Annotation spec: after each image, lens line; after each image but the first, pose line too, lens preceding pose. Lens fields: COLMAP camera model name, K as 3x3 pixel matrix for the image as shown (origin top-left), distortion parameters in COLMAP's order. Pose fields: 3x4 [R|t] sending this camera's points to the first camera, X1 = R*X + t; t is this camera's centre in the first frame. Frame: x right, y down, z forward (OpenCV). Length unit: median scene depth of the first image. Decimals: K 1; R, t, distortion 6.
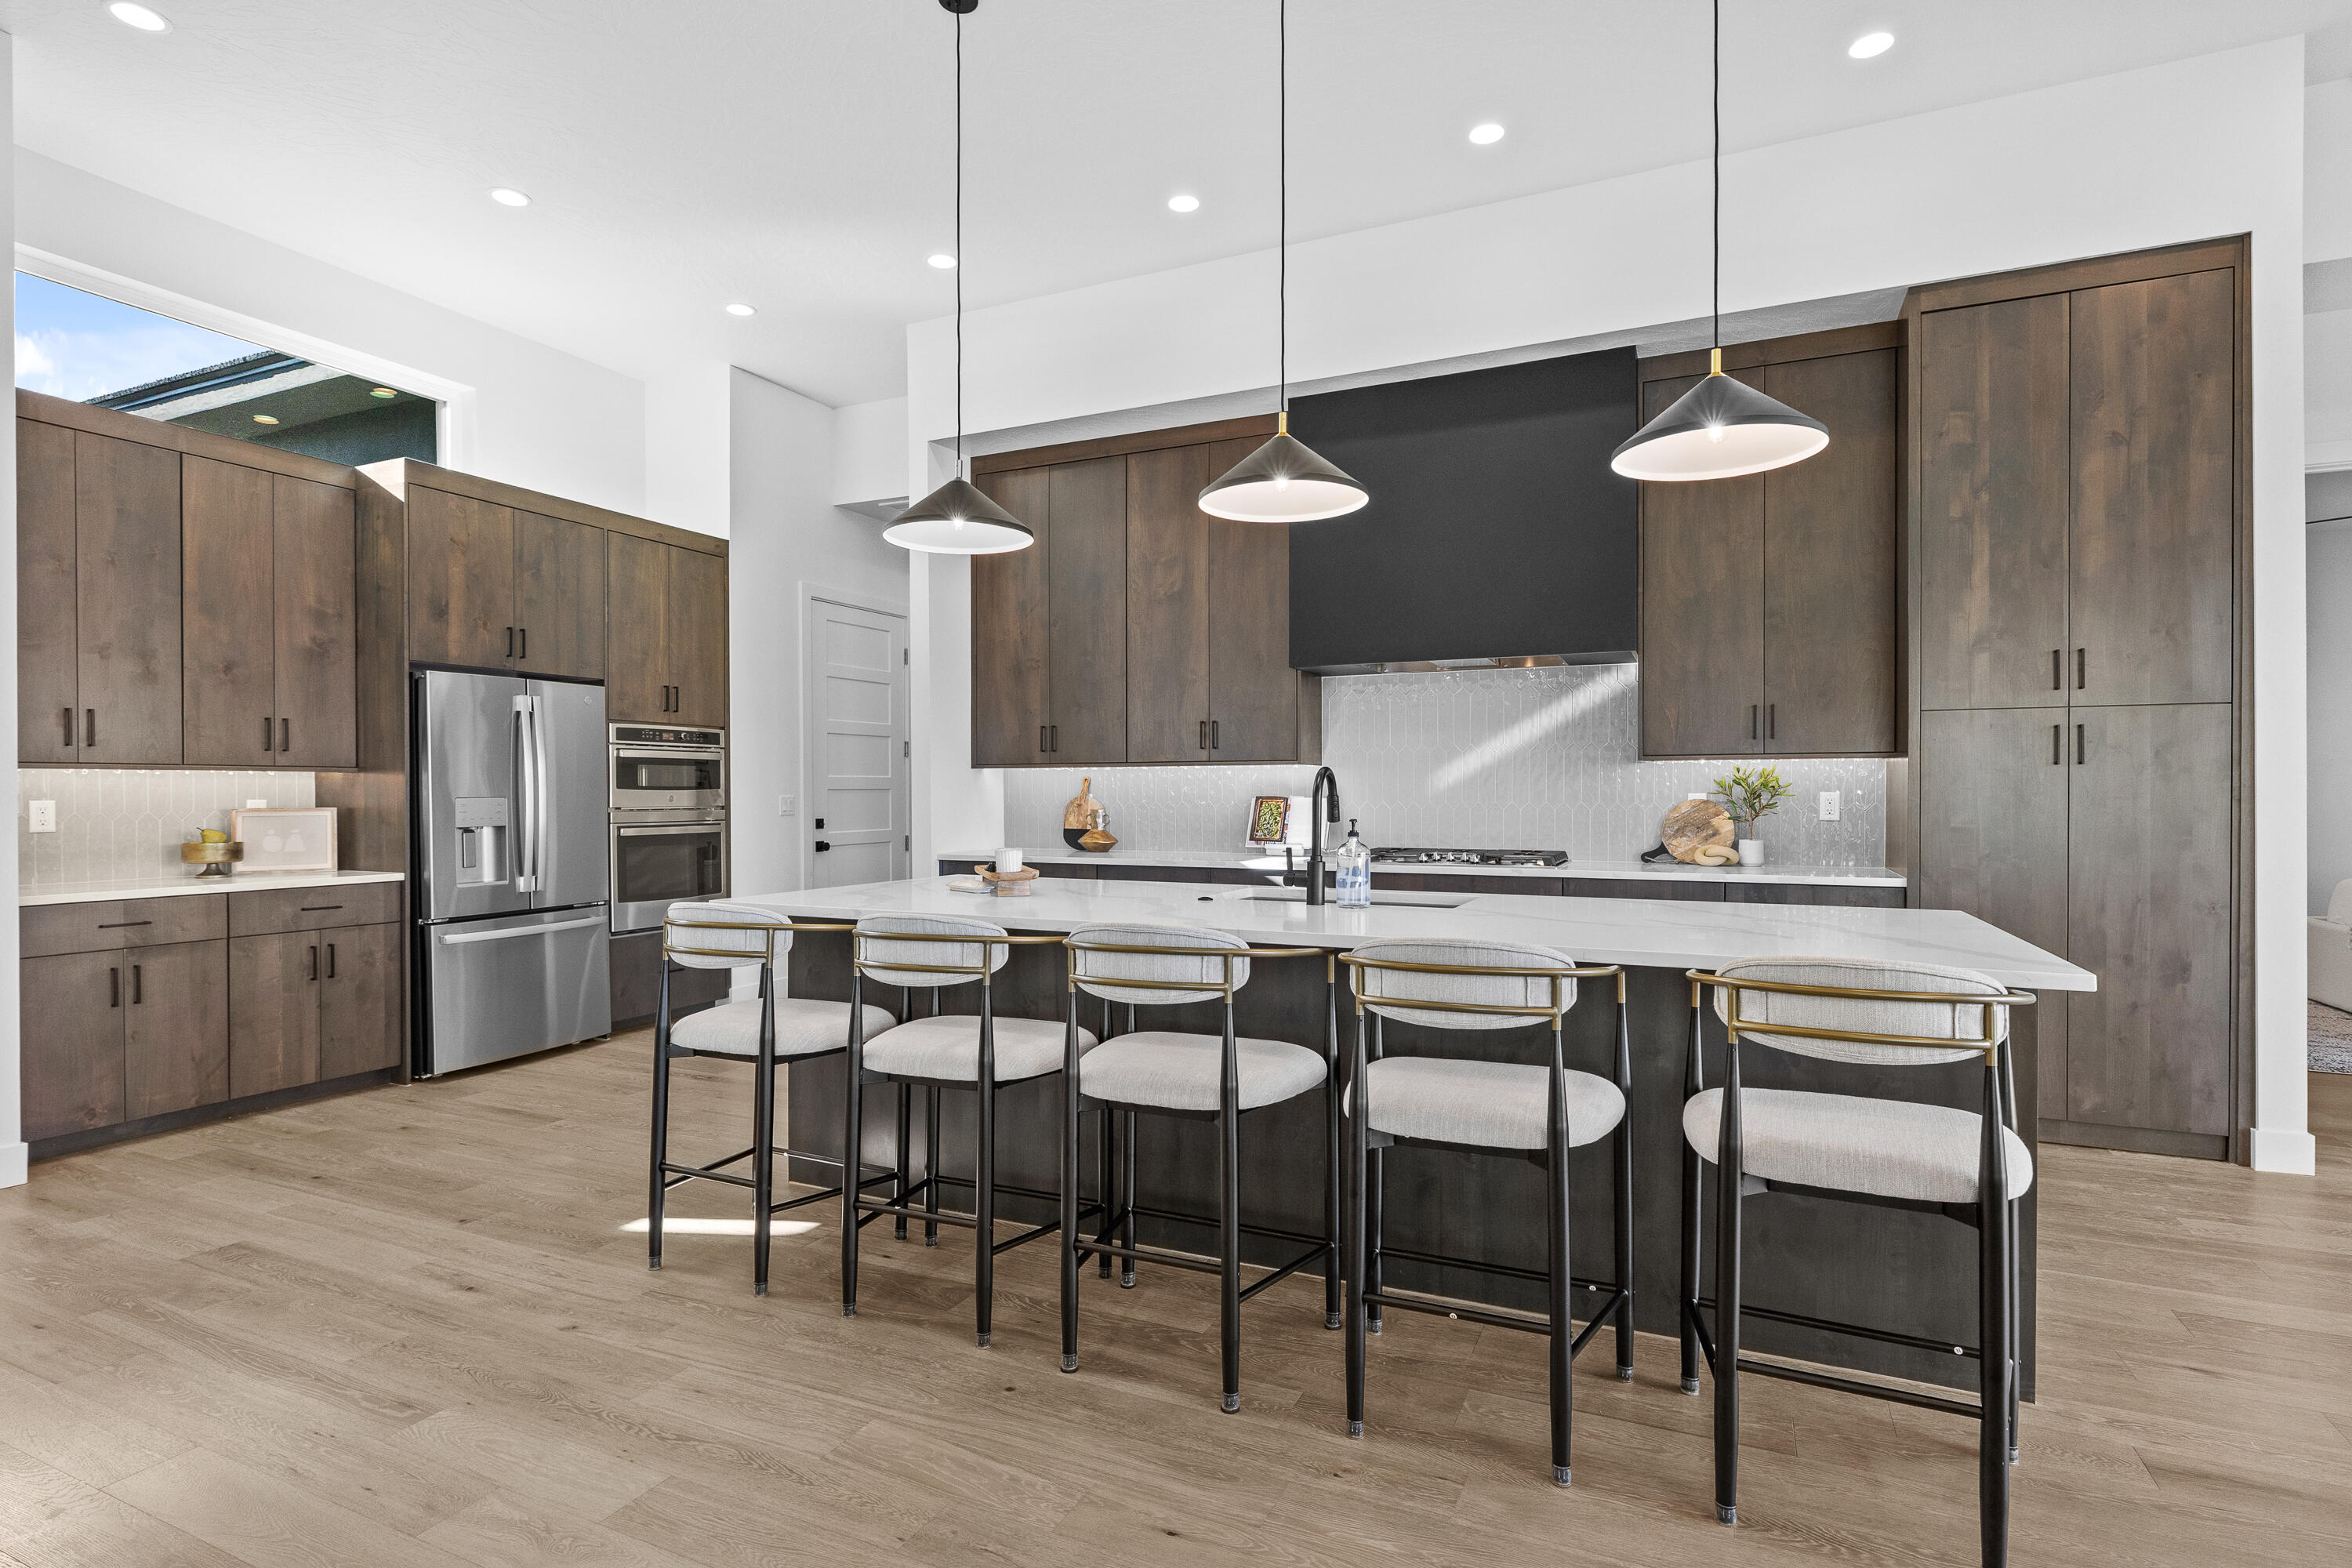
lens RADIAL K [[1143.2, 0, 1176.0], [0, 1143.2, 784.0], [0, 0, 1]] dist [-0.010498, 0.000782]
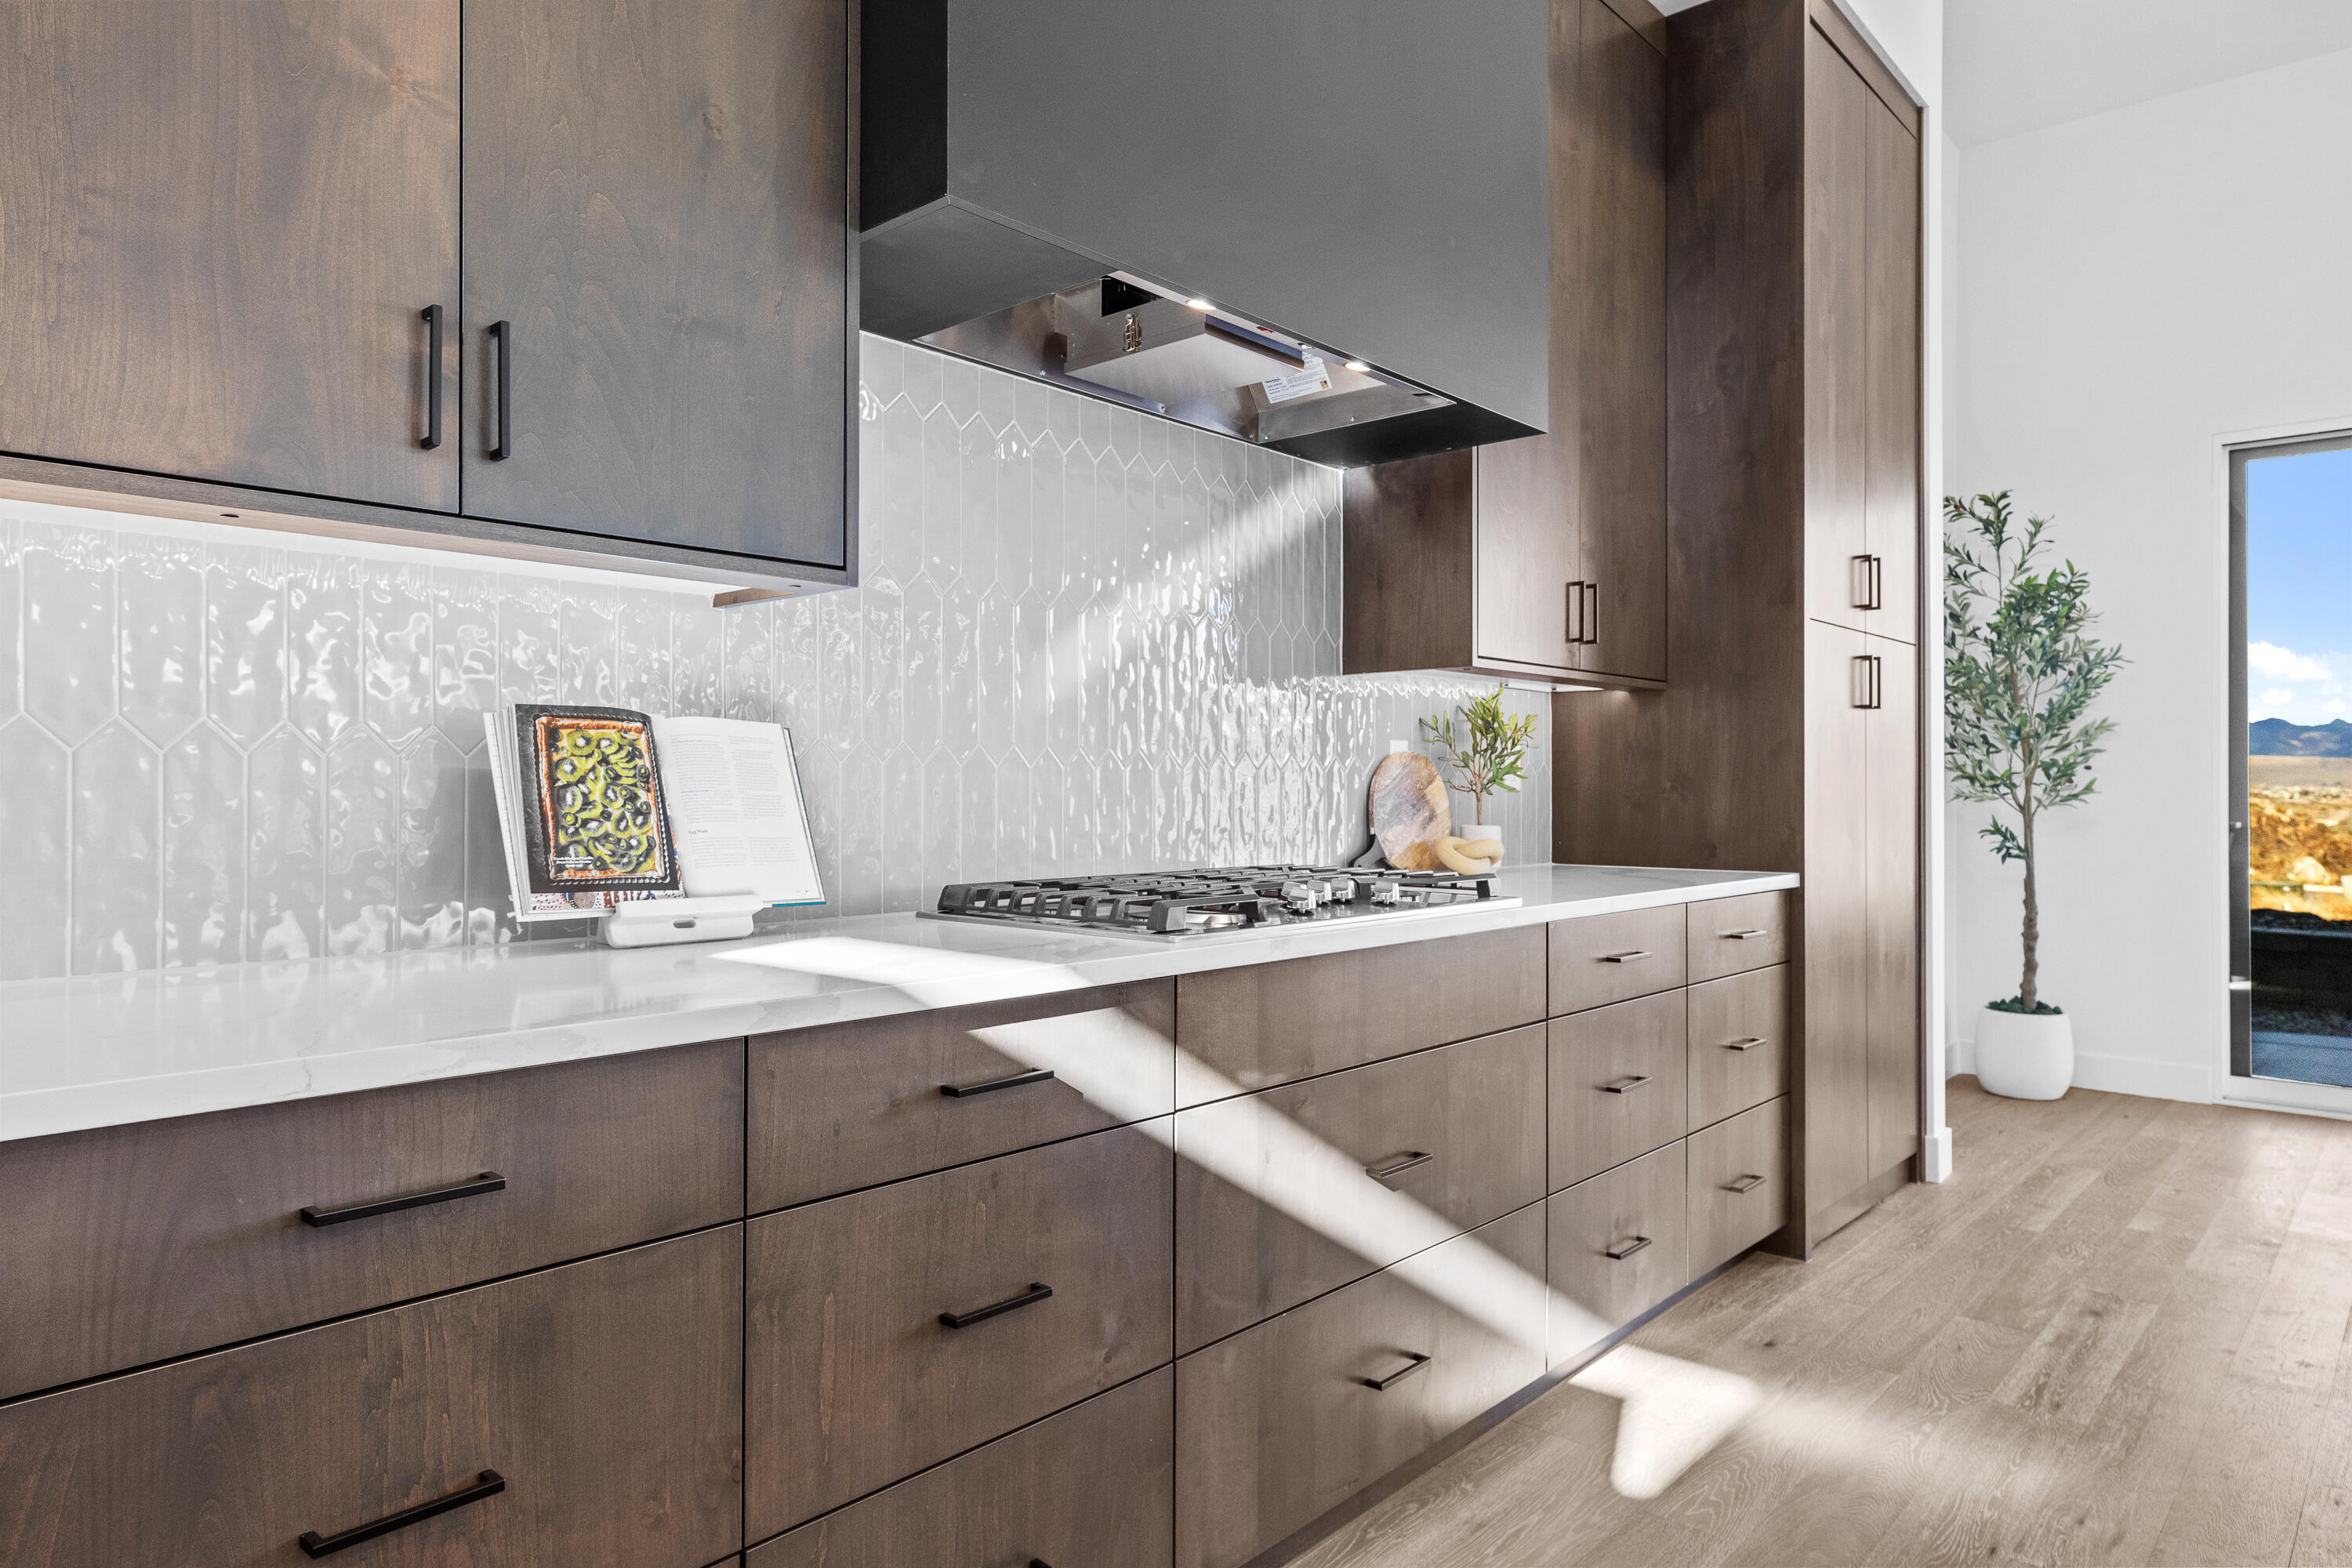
lens RADIAL K [[1440.0, 0, 1176.0], [0, 1440.0, 784.0], [0, 0, 1]] dist [-0.001155, 0.000155]
pose [[0.291999, 0.002072, 0.956416, -0.143938], [-0.013600, 0.999906, 0.001986, 0.020423], [-0.956322, -0.013587, 0.291999, 0.644881]]
